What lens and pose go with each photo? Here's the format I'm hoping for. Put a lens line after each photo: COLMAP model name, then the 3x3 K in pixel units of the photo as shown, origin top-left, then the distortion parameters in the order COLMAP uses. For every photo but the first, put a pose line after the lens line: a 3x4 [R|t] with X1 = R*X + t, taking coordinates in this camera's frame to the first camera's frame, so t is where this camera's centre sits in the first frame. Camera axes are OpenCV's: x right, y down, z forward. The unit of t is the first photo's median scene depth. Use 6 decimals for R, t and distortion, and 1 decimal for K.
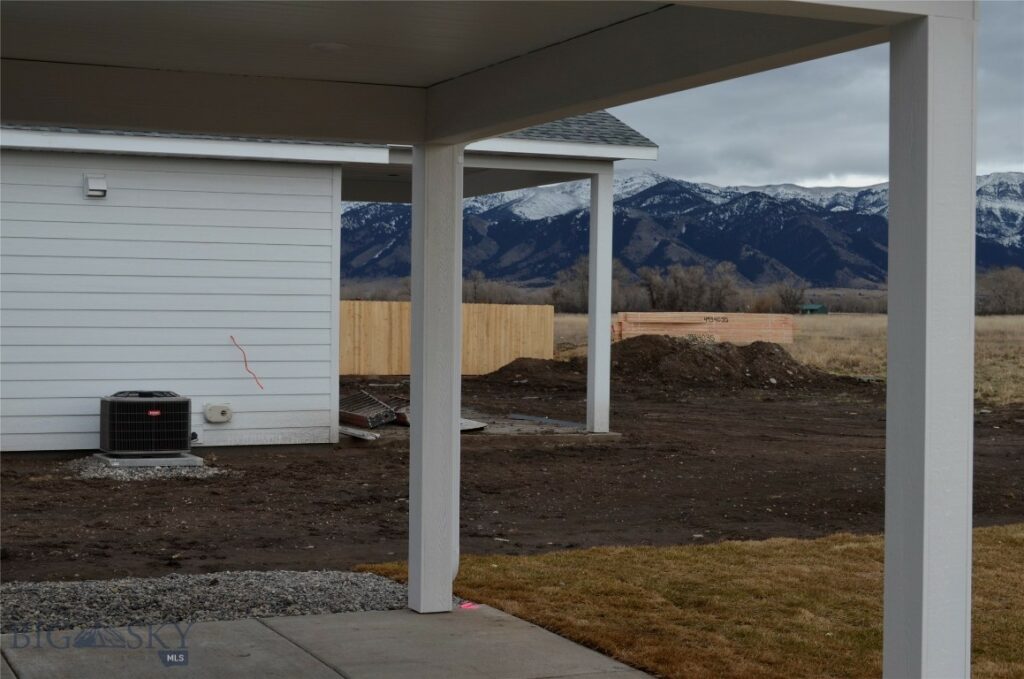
lens RADIAL K [[1615.8, 0, 512.0], [0, 1615.8, 339.5], [0, 0, 1]] dist [-0.009205, -0.047258]
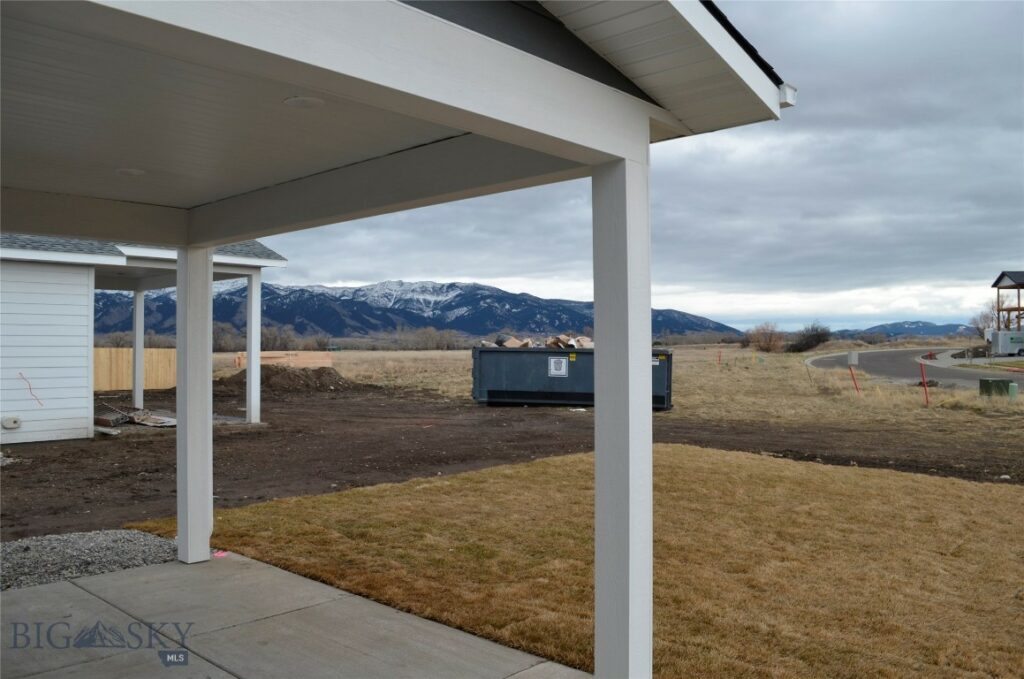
lens RADIAL K [[806.3, 0, 516.1], [0, 806.3, 340.2], [0, 0, 1]] dist [-0.079887, 0.009308]
pose [[0.915978, -0.008039, 0.401148, -0.035327], [0.019481, 0.999511, -0.024453, -0.005719], [-0.400755, 0.030213, 0.915687, 0.105983]]
